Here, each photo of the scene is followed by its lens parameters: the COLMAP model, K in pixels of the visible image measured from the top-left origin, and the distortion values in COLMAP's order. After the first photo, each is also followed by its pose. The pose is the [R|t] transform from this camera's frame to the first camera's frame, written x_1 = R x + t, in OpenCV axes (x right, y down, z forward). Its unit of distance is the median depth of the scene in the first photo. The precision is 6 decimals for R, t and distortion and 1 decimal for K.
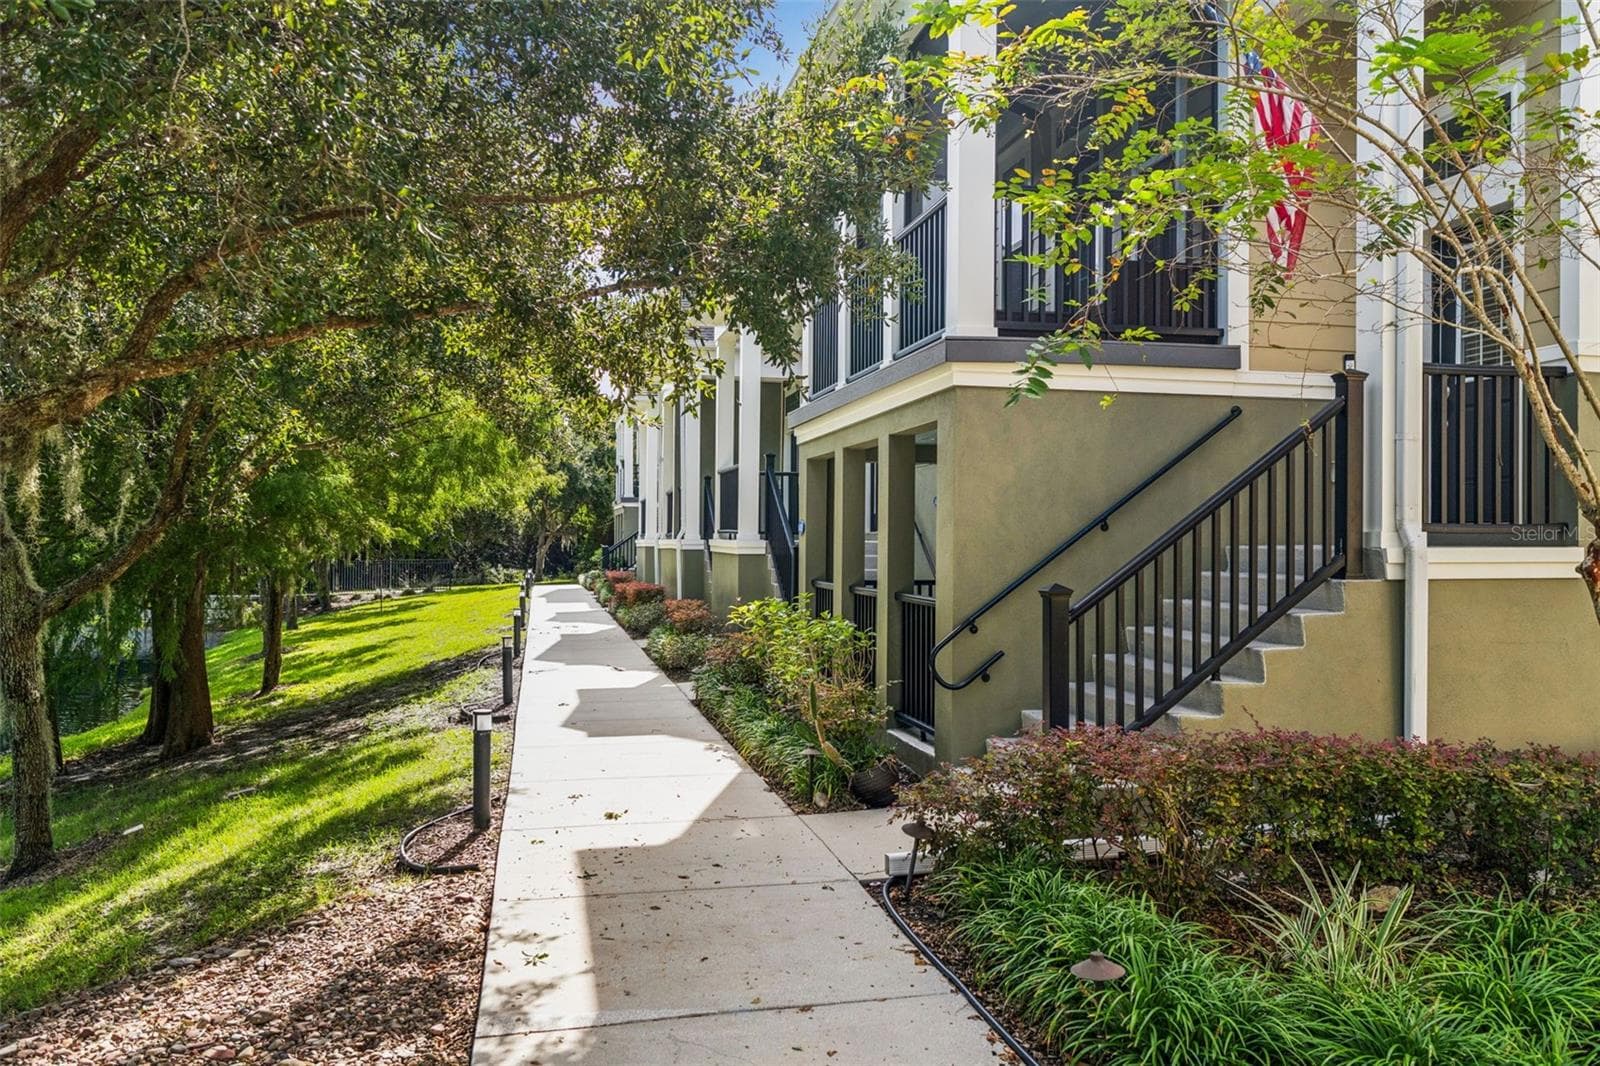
lens RADIAL K [[1258.3, 0, 800.0], [0, 1258.3, 533.0], [0, 0, 1]] dist [-0.004293, -0.005721]
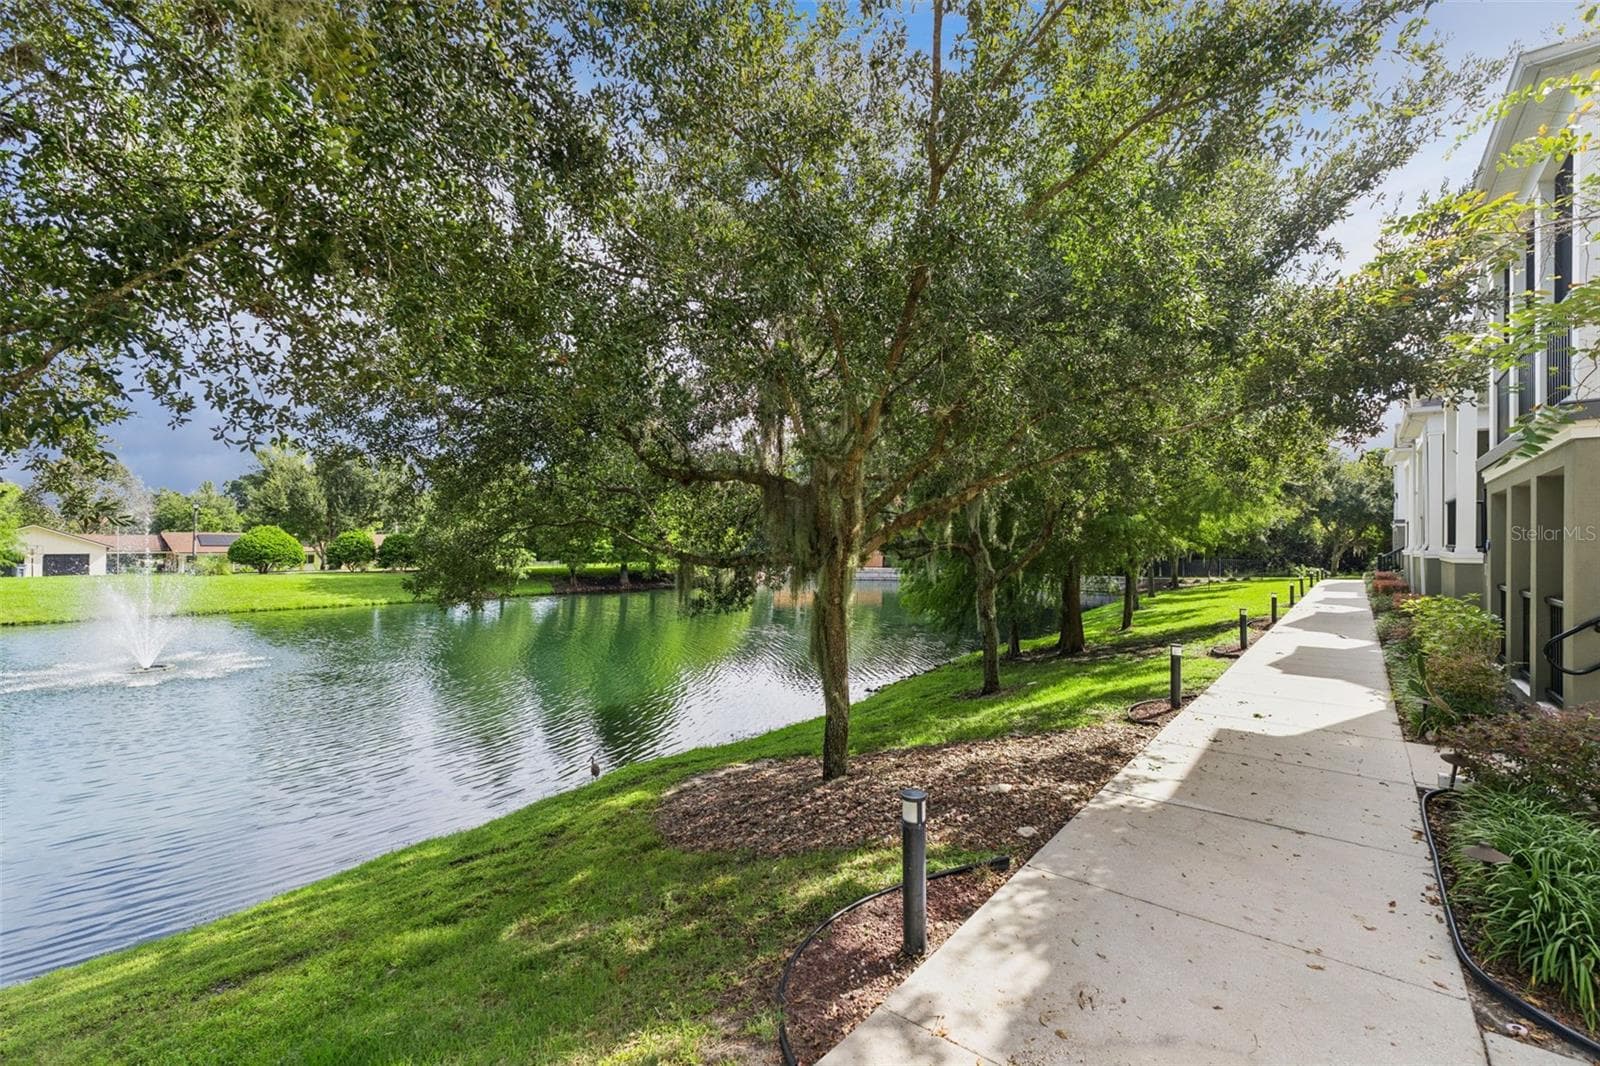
lens RADIAL K [[1026.0, 0, 800.0], [0, 1026.0, 533.0], [0, 0, 1]] dist [-0.000318, -0.000007]
pose [[0.551881, 0.007543, -0.833889, 0.728818], [0.000849, 0.999953, 0.009607, -0.040344], [0.833923, -0.006010, 0.551848, -0.309884]]
